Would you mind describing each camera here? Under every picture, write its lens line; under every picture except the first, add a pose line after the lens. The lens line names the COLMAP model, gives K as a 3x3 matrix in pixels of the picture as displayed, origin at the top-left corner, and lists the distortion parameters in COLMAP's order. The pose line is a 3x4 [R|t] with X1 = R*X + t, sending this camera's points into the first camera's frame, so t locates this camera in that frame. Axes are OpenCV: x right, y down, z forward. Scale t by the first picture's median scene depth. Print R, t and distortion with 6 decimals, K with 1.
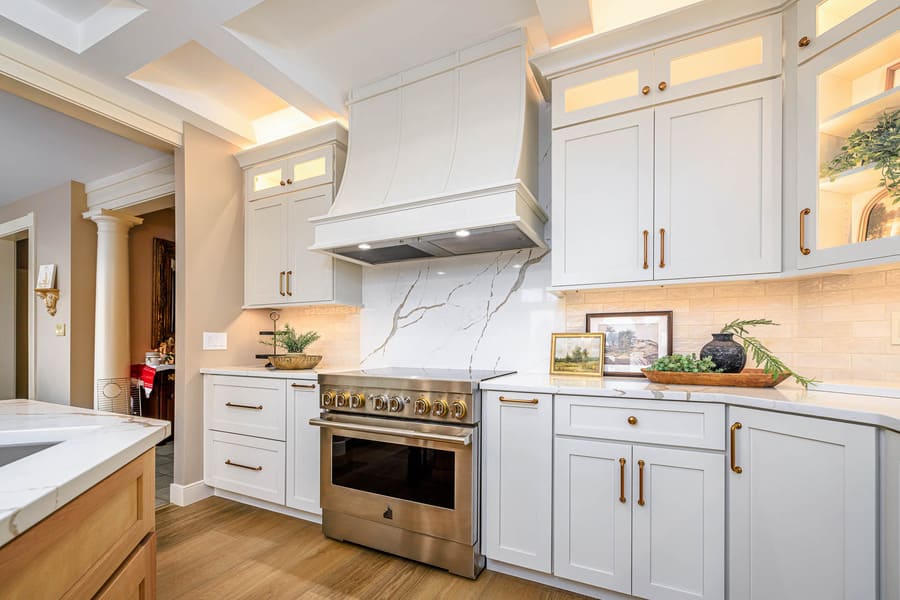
lens RADIAL K [[383.3, 0, 445.2], [0, 383.3, 346.2], [0, 0, 1]] dist [-0.002830, 0.000575]
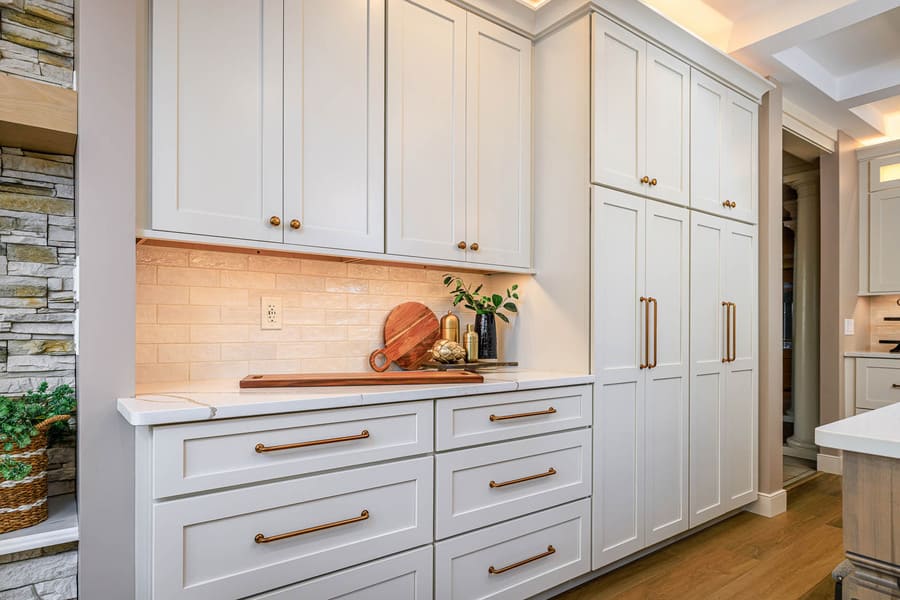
lens RADIAL K [[512.8, 0, 453.7], [0, 512.8, 325.2], [0, 0, 1]] dist [-0.001226, 0.003770]
pose [[0.898388, 0.000654, -0.439201, -1.257083], [-0.006821, 0.999899, -0.012465, 0.009587], [0.439149, 0.014195, 0.898302, -1.016217]]
